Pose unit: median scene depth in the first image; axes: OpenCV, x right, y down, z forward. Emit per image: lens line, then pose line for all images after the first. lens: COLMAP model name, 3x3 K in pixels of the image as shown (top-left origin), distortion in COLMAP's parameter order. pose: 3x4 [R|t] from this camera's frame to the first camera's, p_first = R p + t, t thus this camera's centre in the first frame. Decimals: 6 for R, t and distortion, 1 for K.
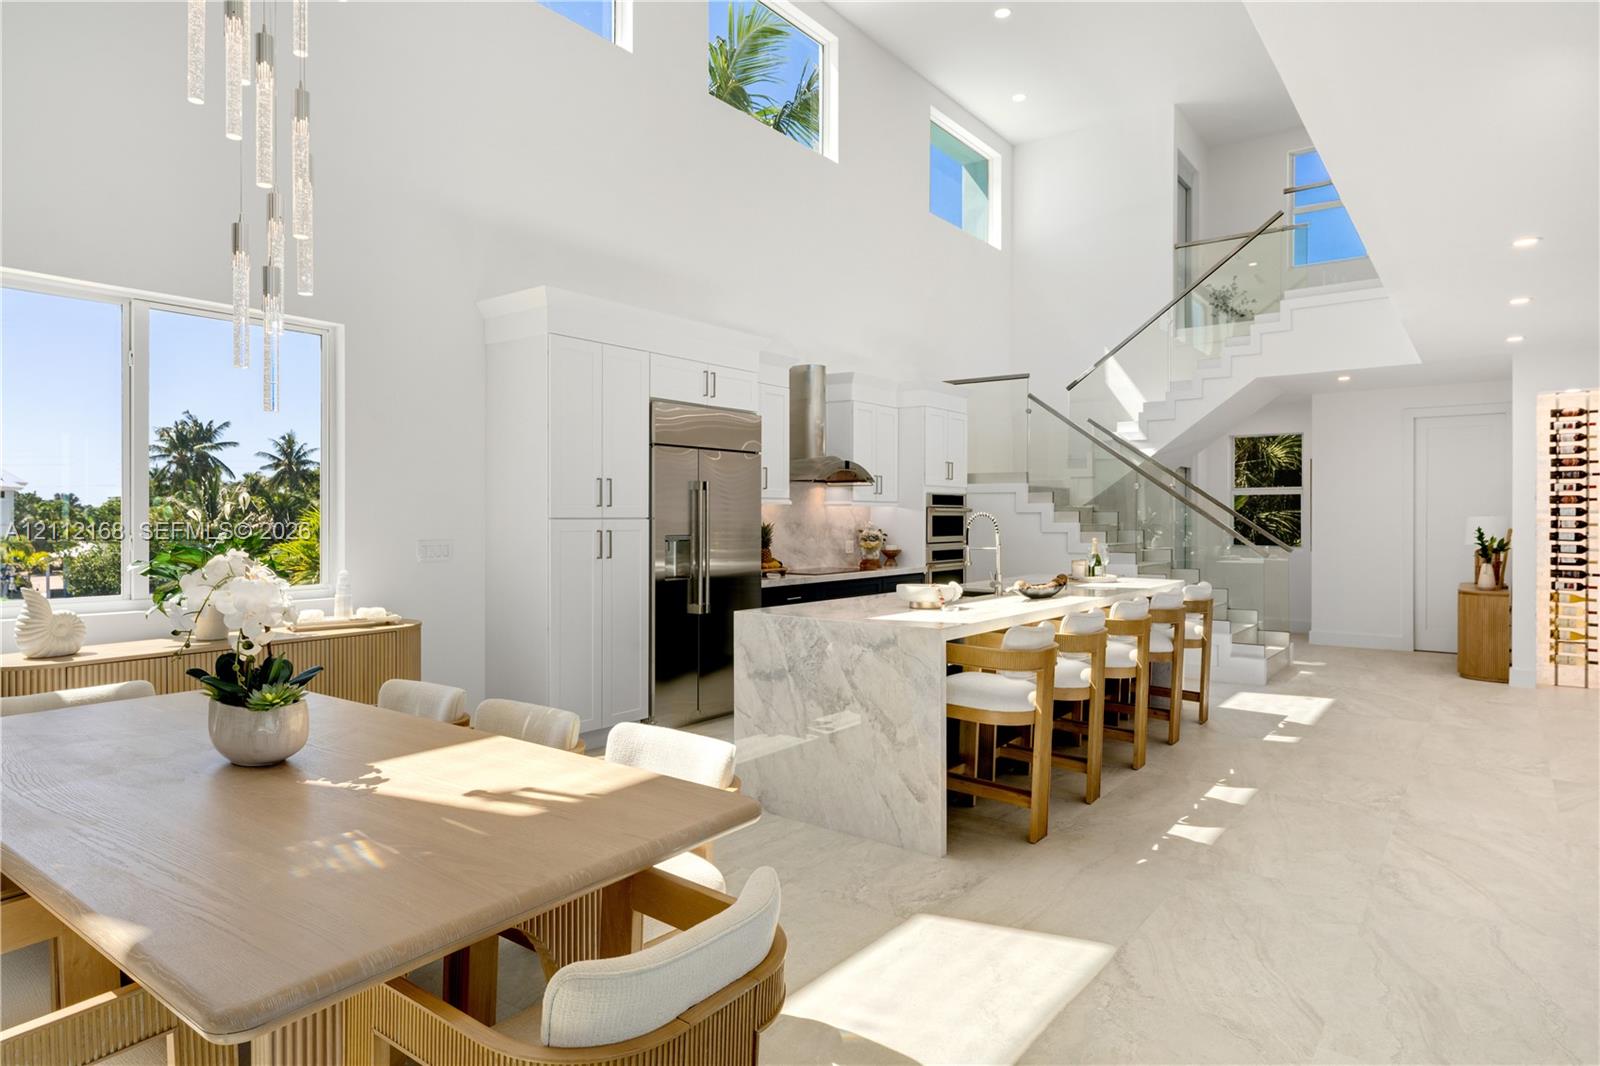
lens RADIAL K [[922.4, 0, 795.6], [0, 922.4, 519.6], [0, 0, 1]] dist [0.002952, -0.000498]
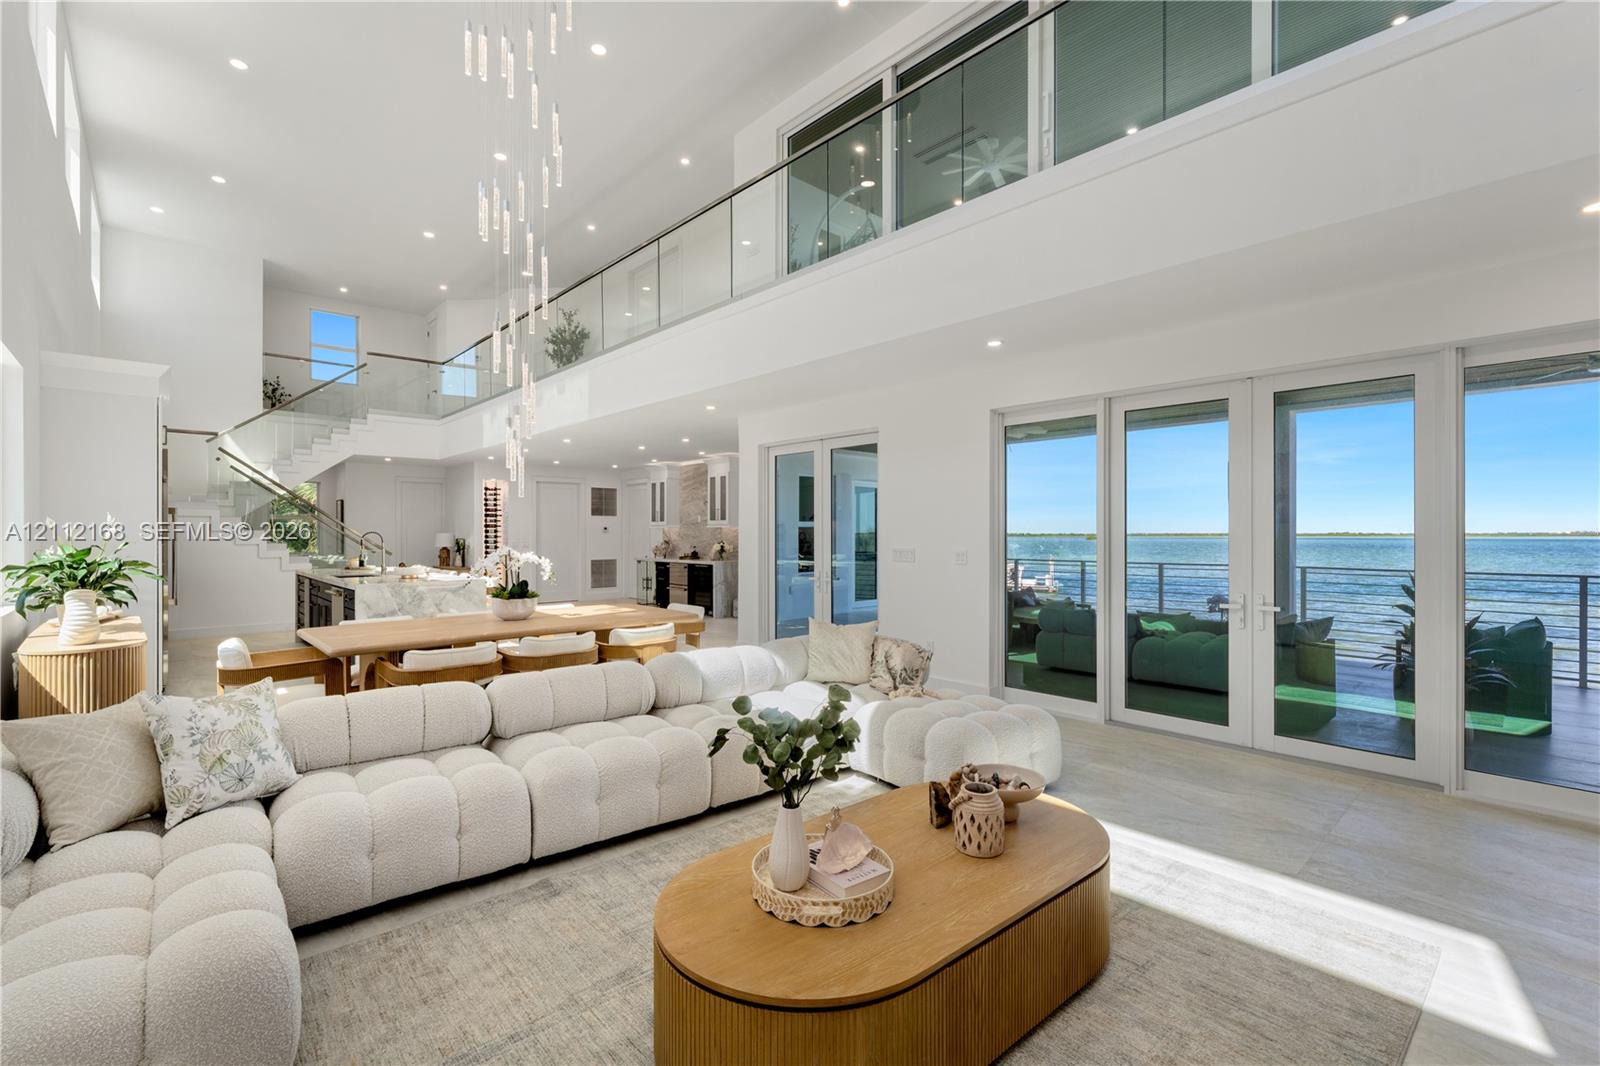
lens RADIAL K [[705.7, 0, 793.9], [0, 705.7, 524.3], [0, 0, 1]] dist [0.000050, -0.000168]
pose [[0.177939, 0.010665, 0.983984, -0.786223], [0.005347, 0.999916, -0.011804, -0.000842], [-0.984027, 0.007362, 0.177867, -0.071420]]
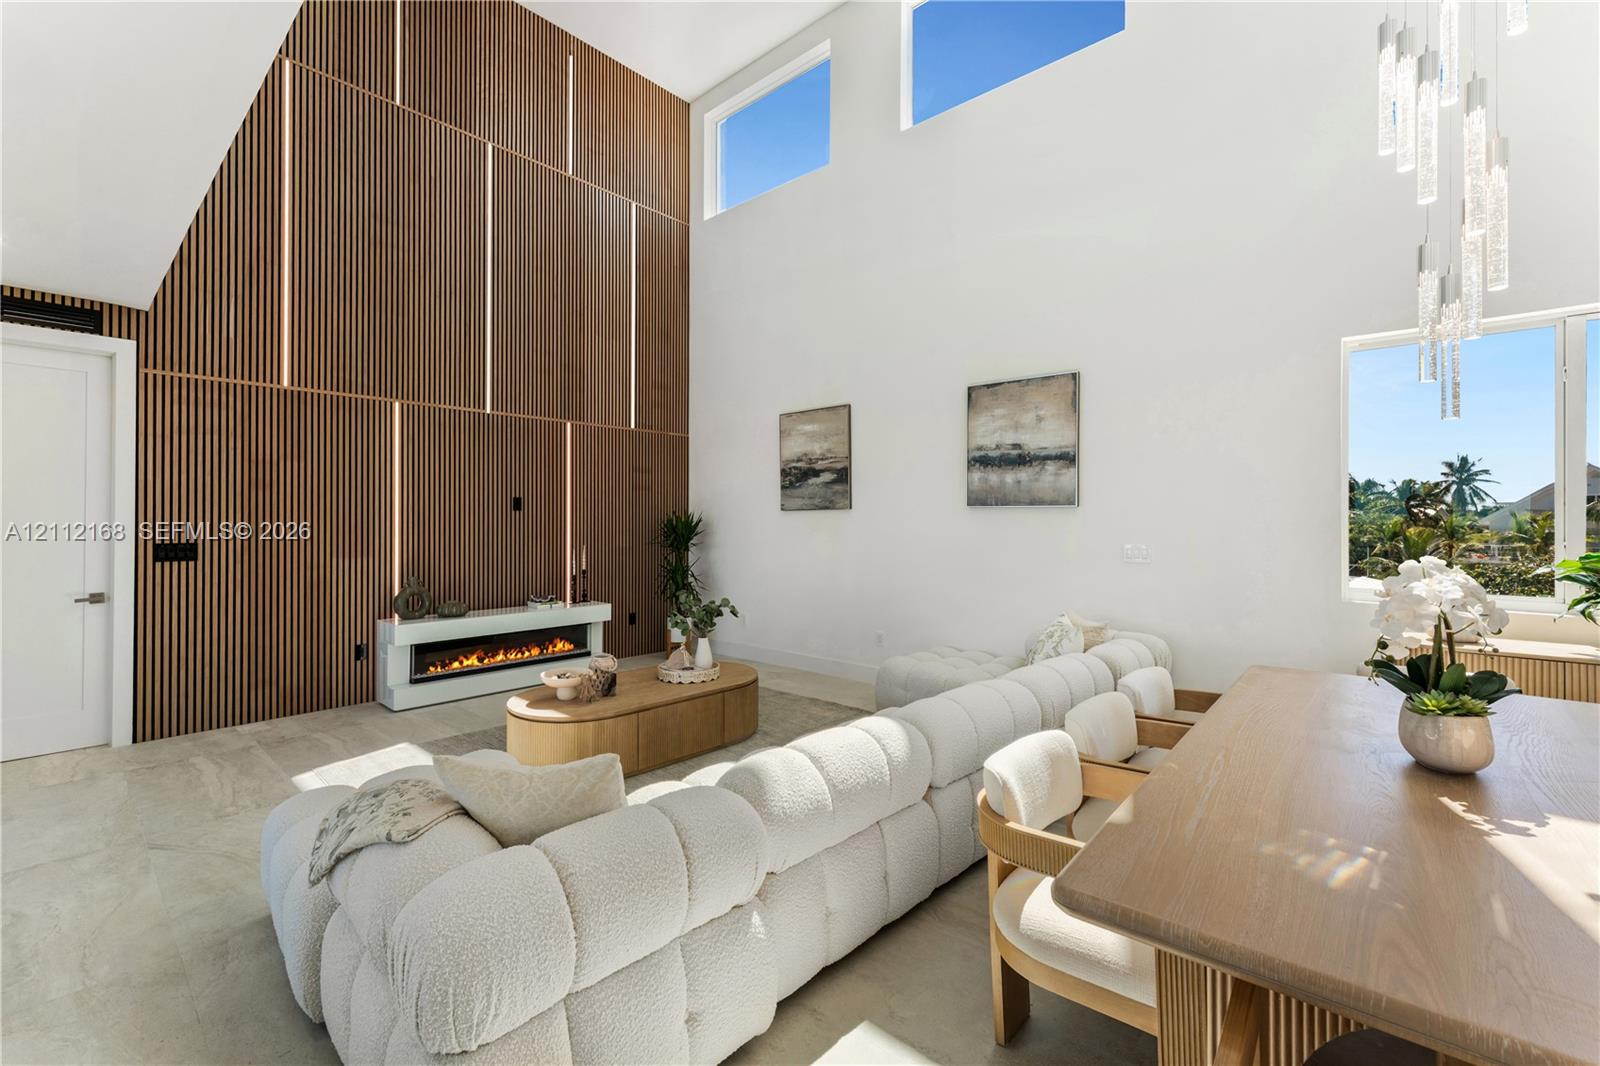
lens RADIAL K [[674.3, 0, 794.3], [0, 674.3, 517.3], [0, 0, 1]] dist [-0.000822, -0.000064]
pose [[-0.078507, -0.007374, -0.996886, 0.062215], [-0.006003, 0.999958, -0.006924, -0.000351], [0.996896, 0.005440, -0.078548, 0.102005]]
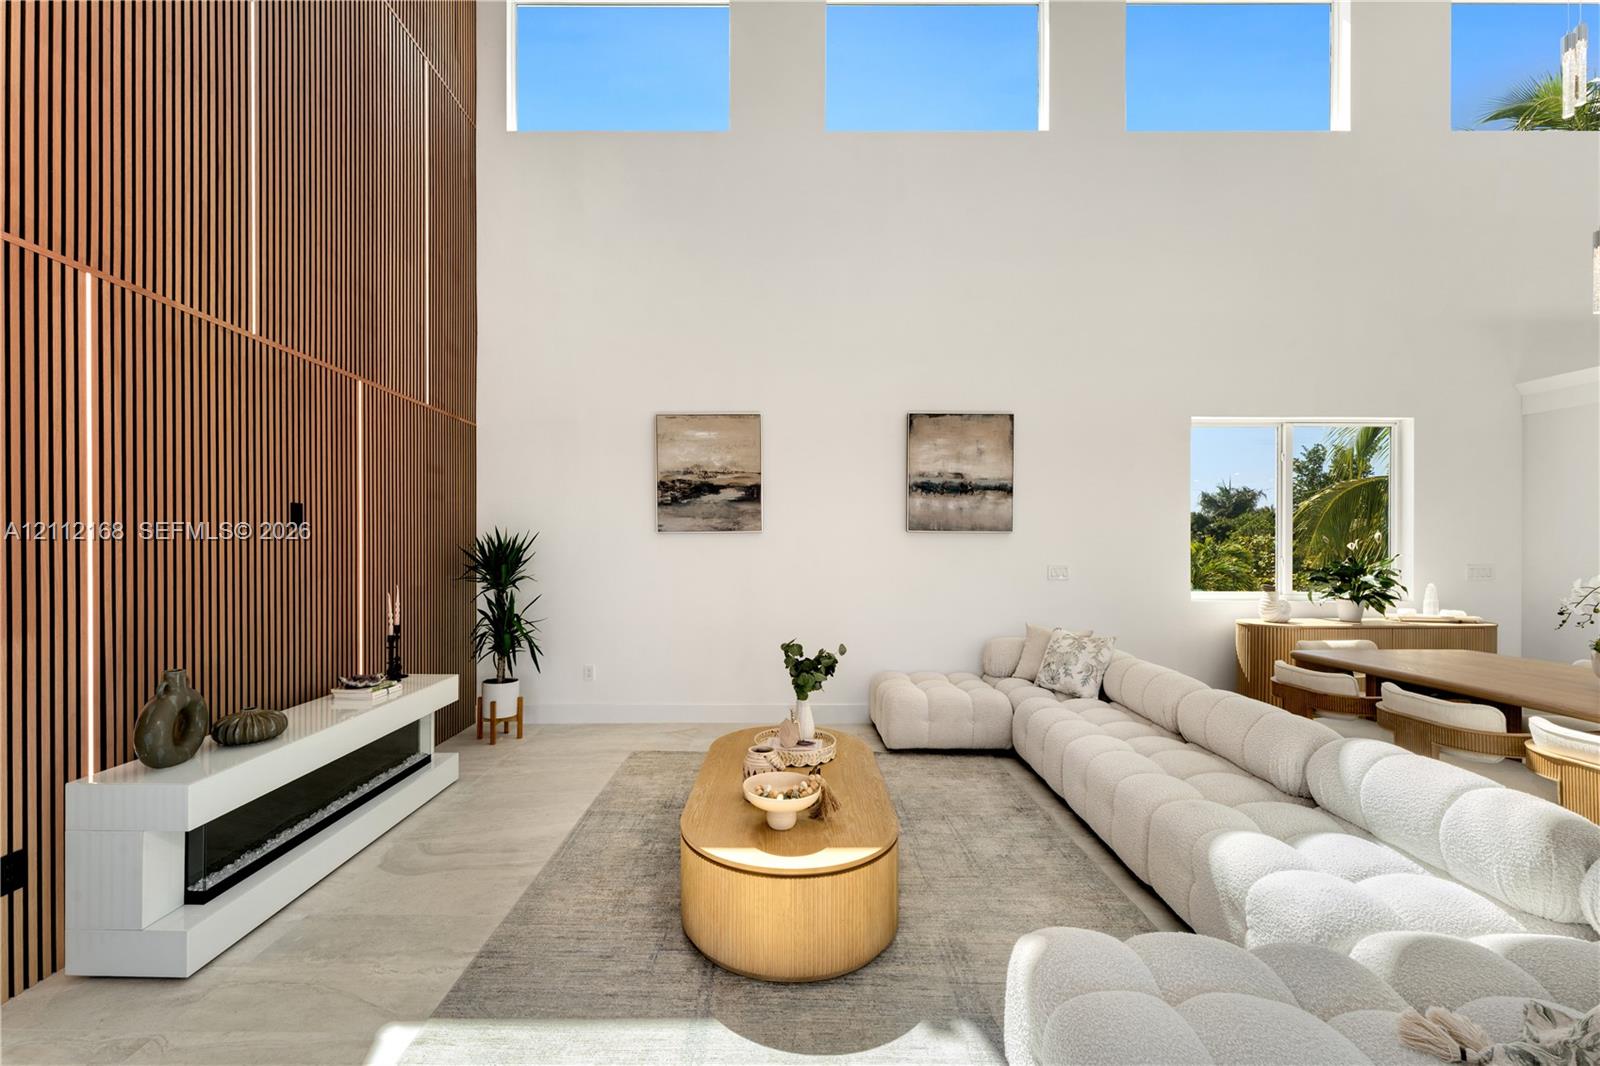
lens RADIAL K [[655.1, 0, 767.9], [0, 655.1, 542.6], [0, 0, 1]] dist [-0.000494, -0.000202]
pose [[0.605181, -0.004709, -0.796074, -0.185556], [-0.003398, 0.999958, -0.008497, 0.001081], [0.796080, 0.007847, 0.605140, -0.304259]]
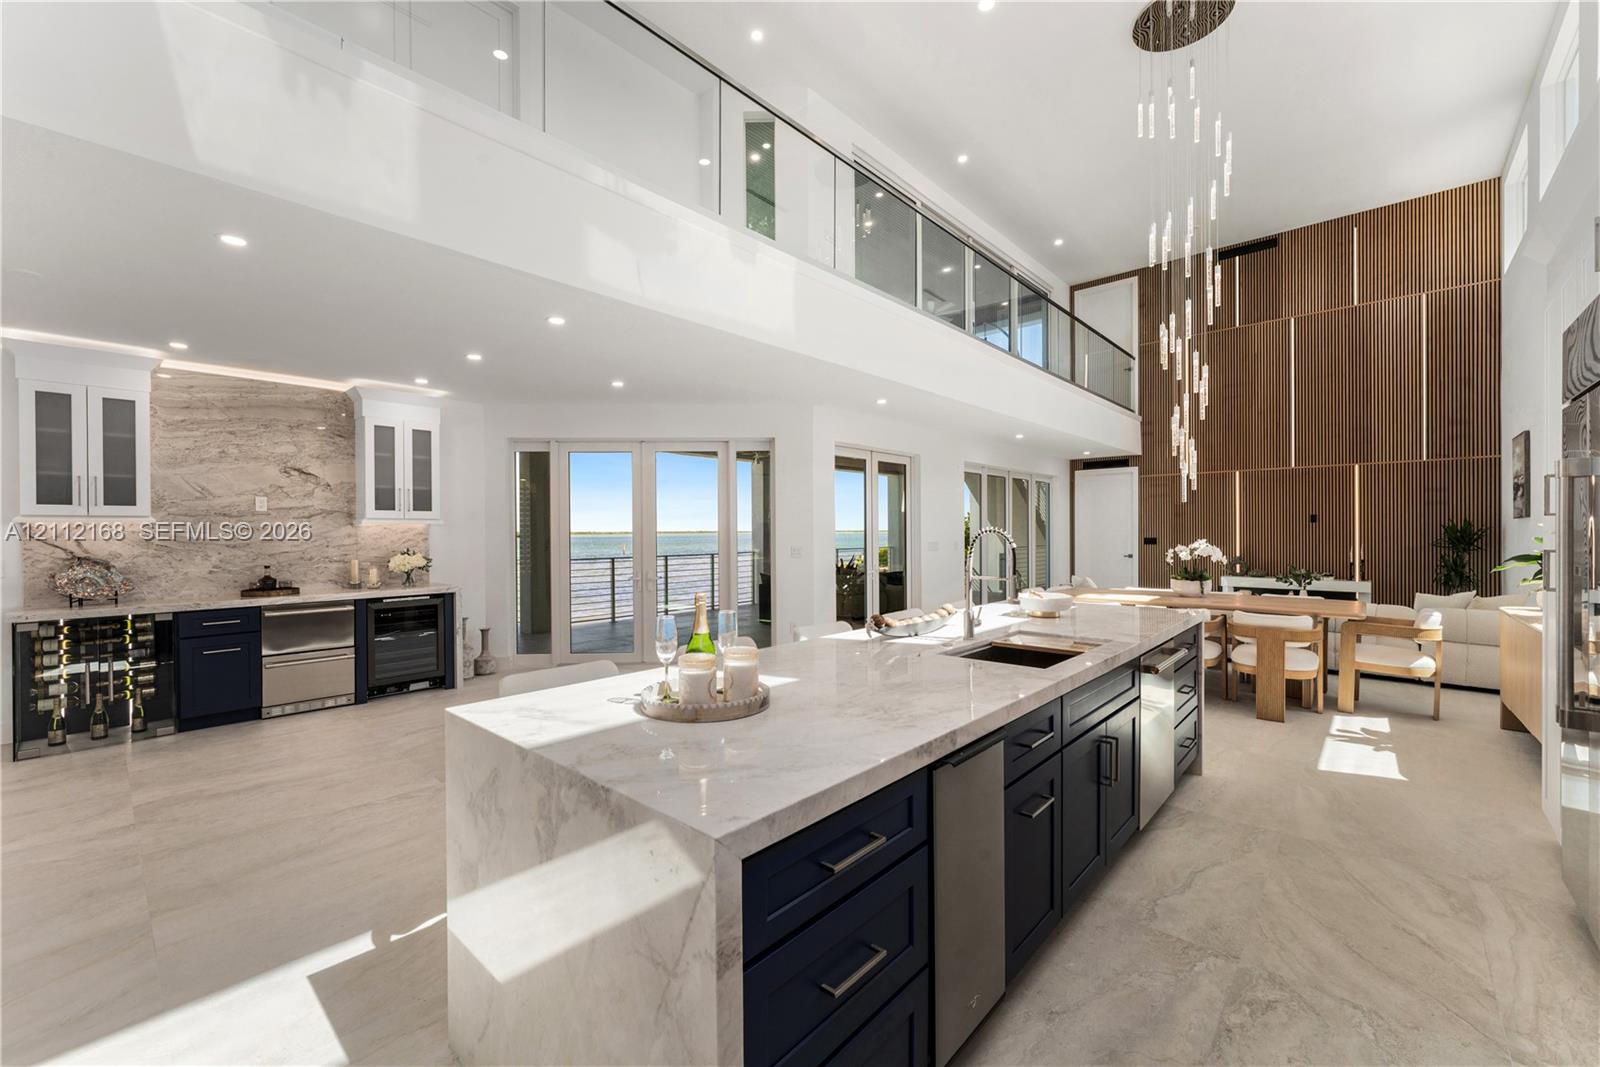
lens RADIAL K [[647.5, 0, 795.4], [0, 647.5, 534.5], [0, 0, 1]] dist [0.000654, 0.000030]
pose [[-0.996436, 0.005001, 0.084209, 0.229531], [0.005803, 0.999940, 0.009279, -0.005663], [-0.084158, 0.009735, -0.996405, 1.115820]]
